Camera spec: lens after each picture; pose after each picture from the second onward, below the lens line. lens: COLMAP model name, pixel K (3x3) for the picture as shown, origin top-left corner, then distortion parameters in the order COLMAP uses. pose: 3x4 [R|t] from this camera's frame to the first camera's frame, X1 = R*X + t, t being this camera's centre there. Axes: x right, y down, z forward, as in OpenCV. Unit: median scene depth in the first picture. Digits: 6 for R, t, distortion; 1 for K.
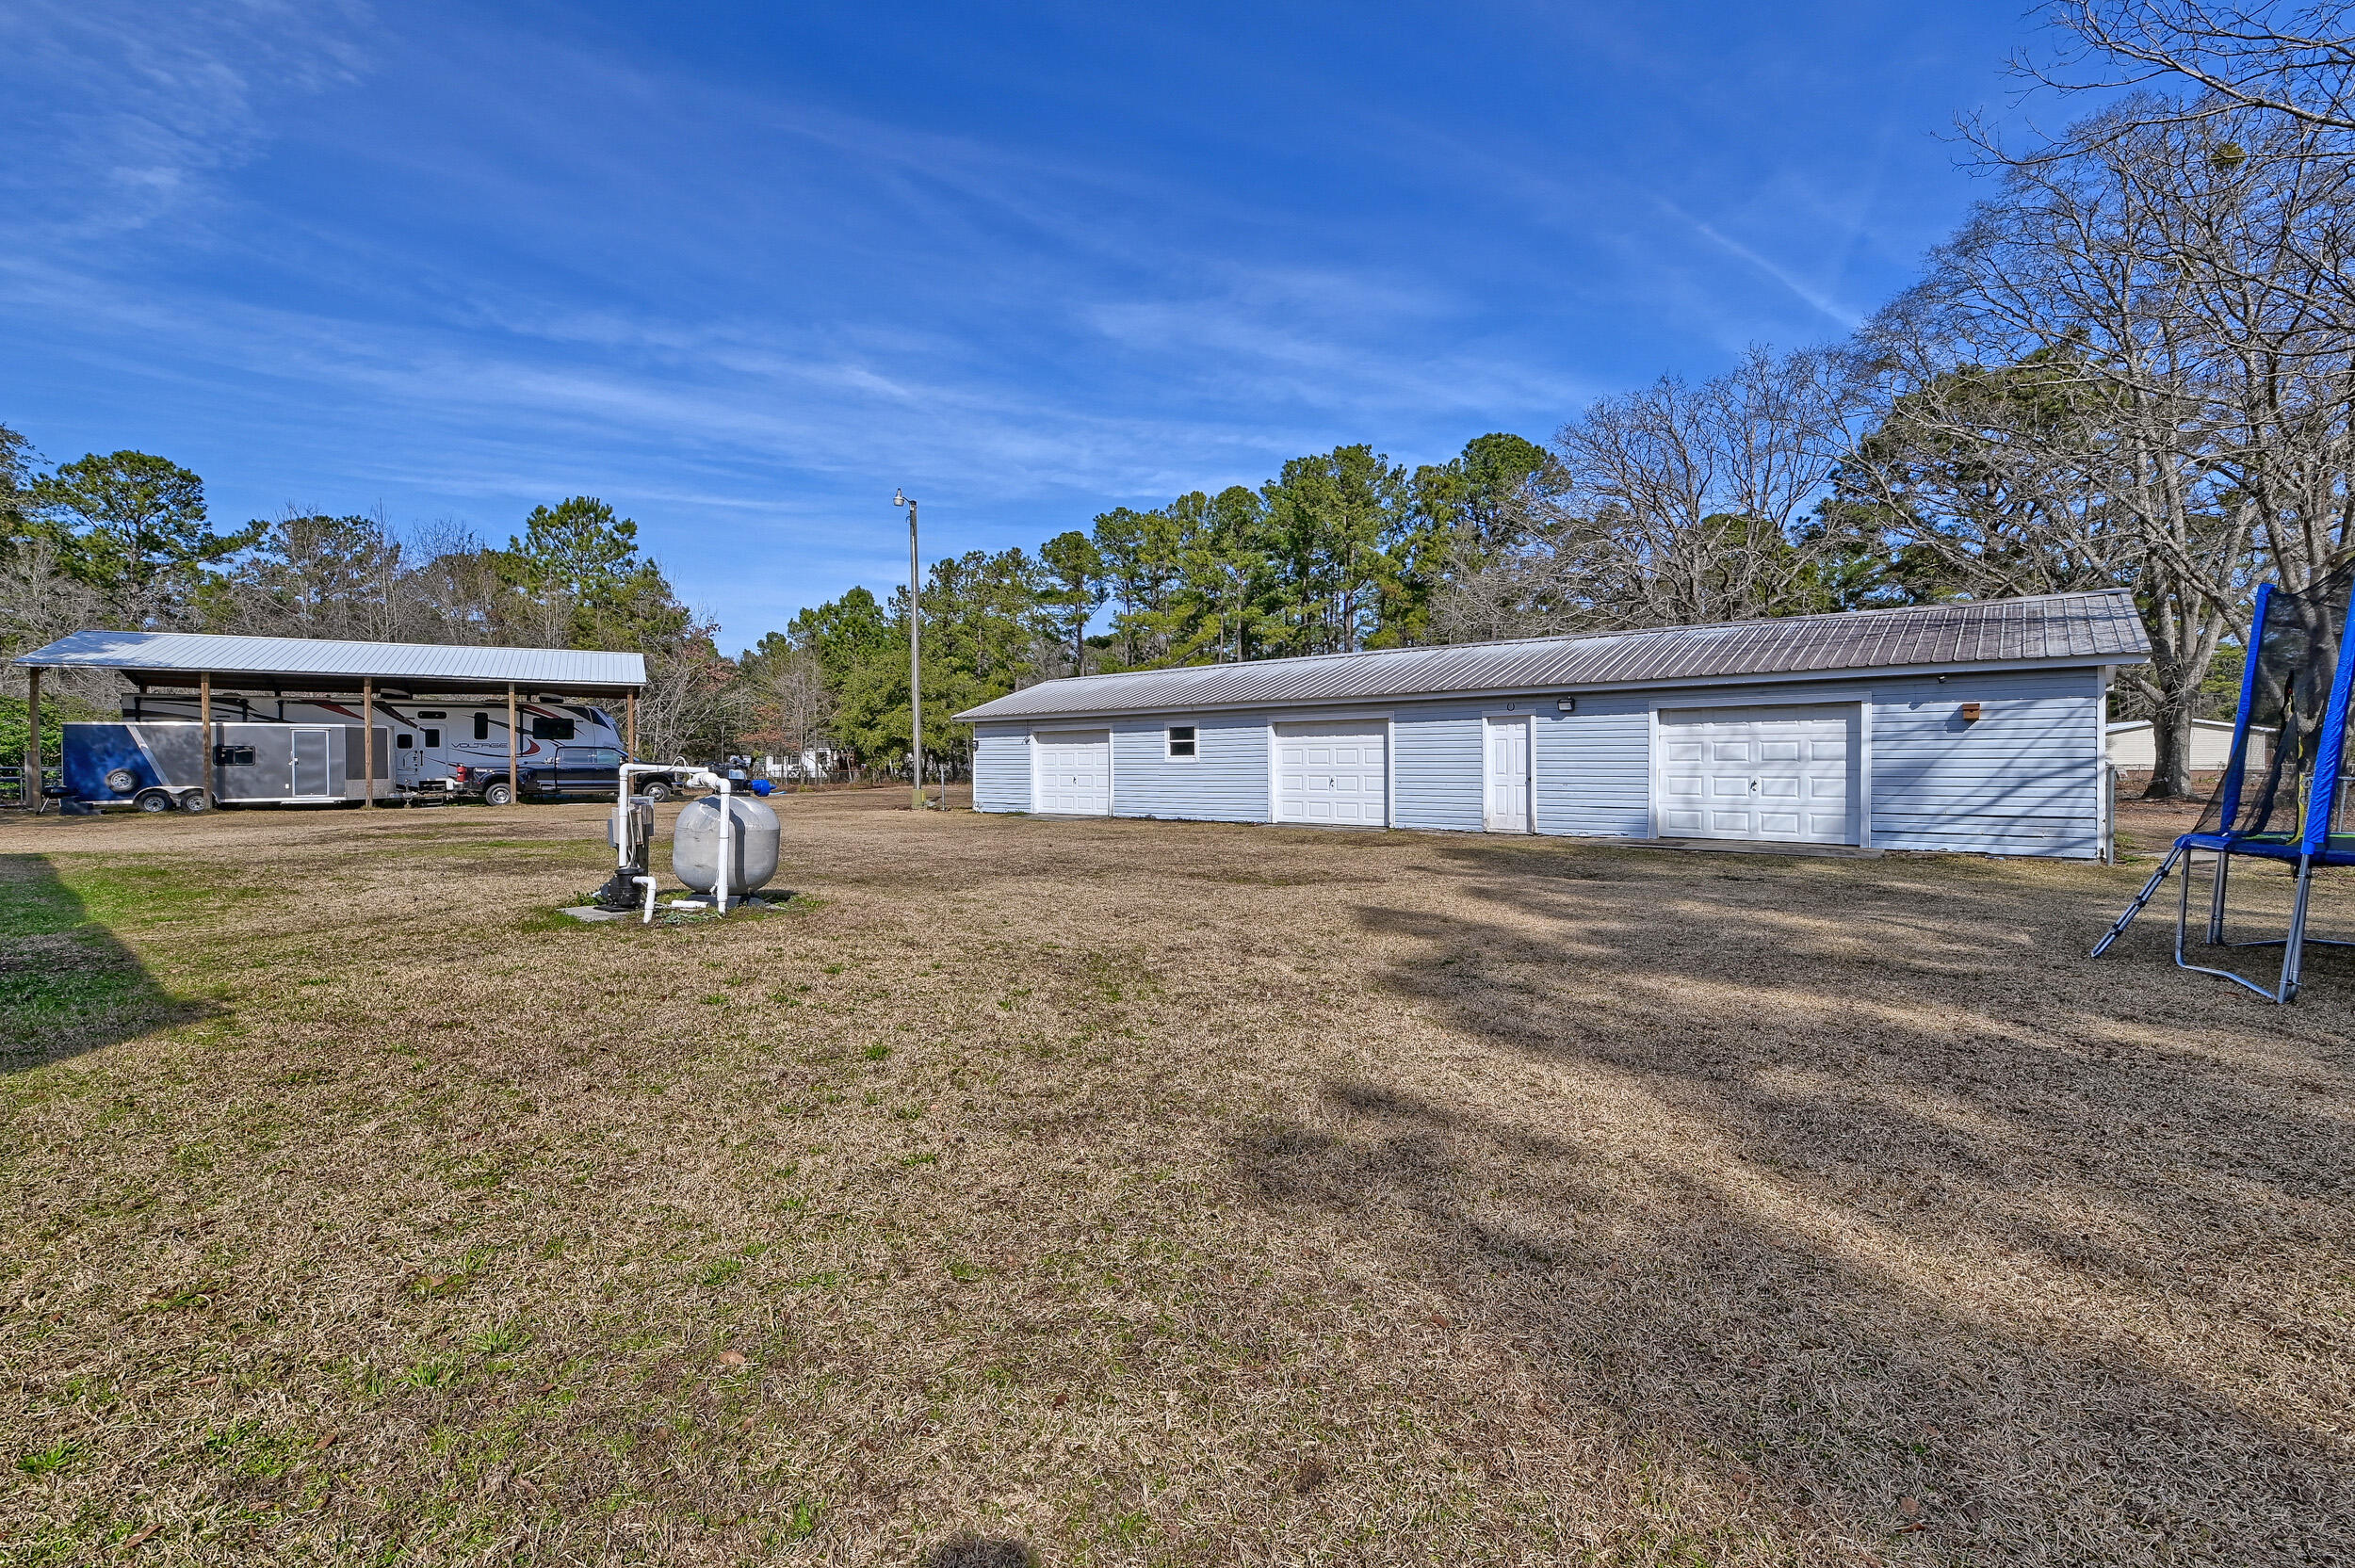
lens RADIAL K [[957.9, 0, 1177.5], [0, 957.9, 784.0], [0, 0, 1]] dist [0.009184, 0.000250]
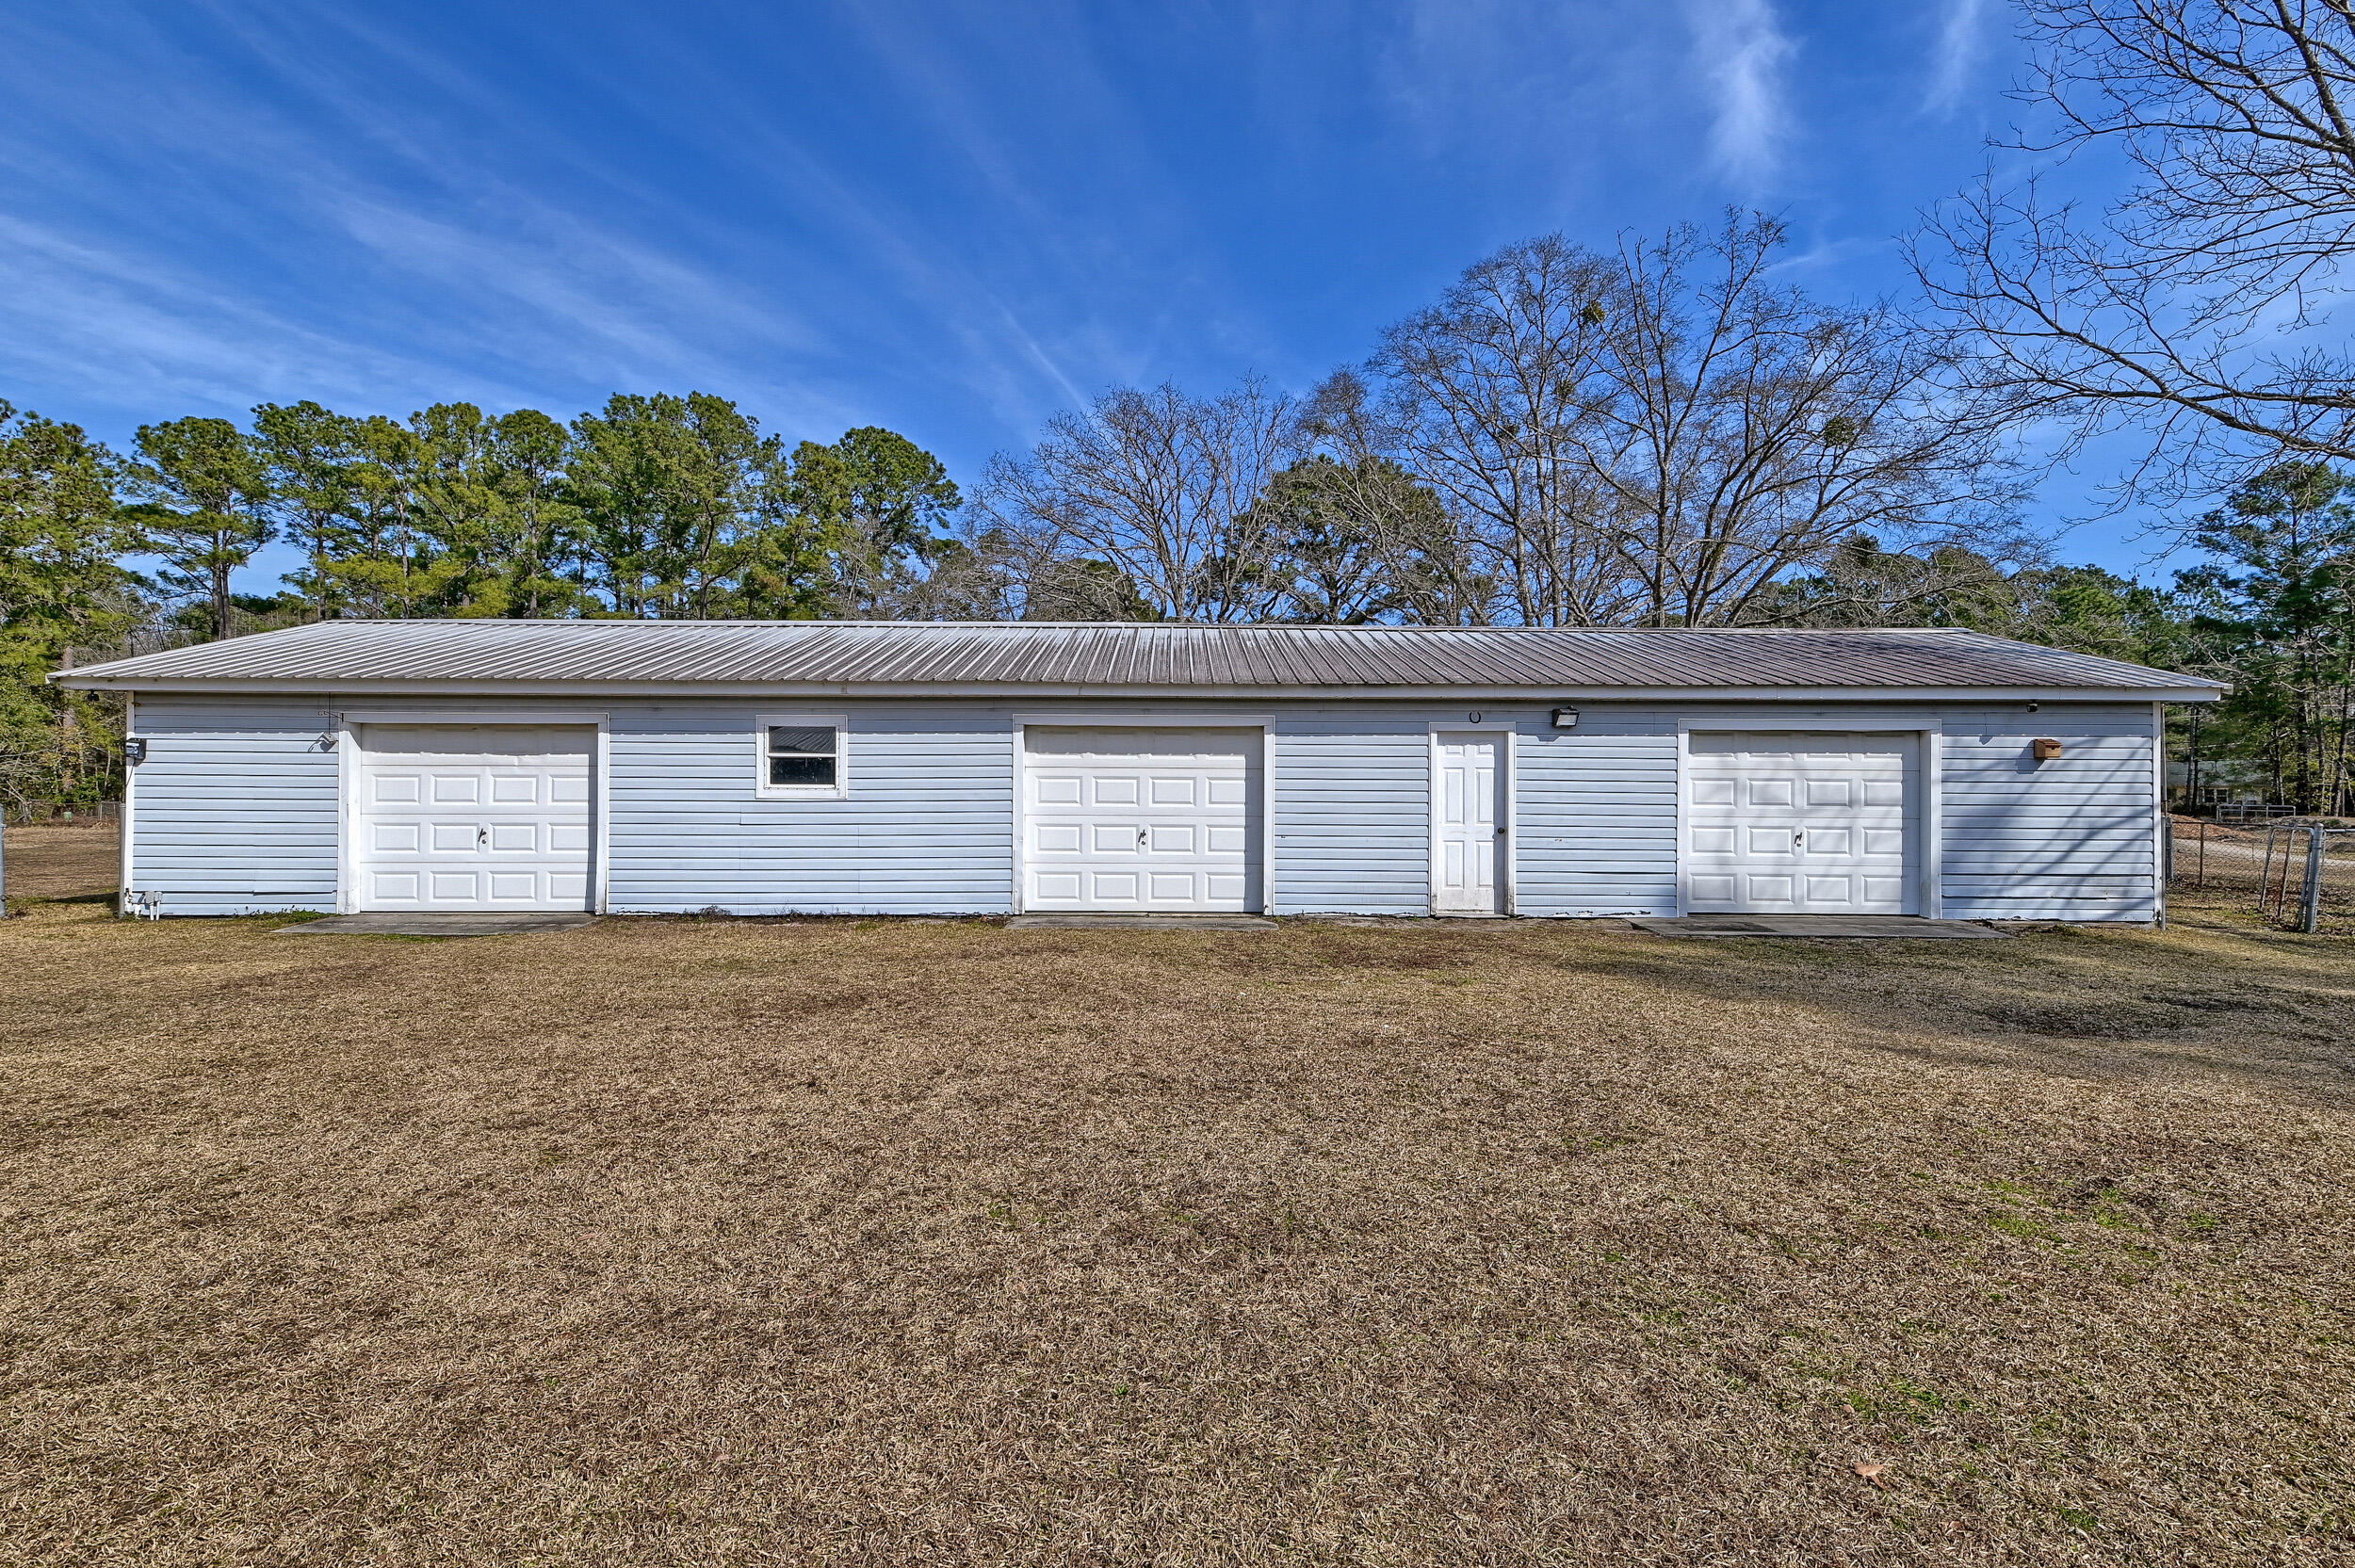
lens RADIAL K [[980.6, 0, 1149.5], [0, 980.6, 791.3], [0, 0, 1]] dist [0.007220, -0.000711]
pose [[0.769417, 0.012387, 0.638627, -0.234806], [0.005140, 0.999659, -0.025583, -0.016270], [-0.638726, 0.022966, 0.769091, 0.652278]]
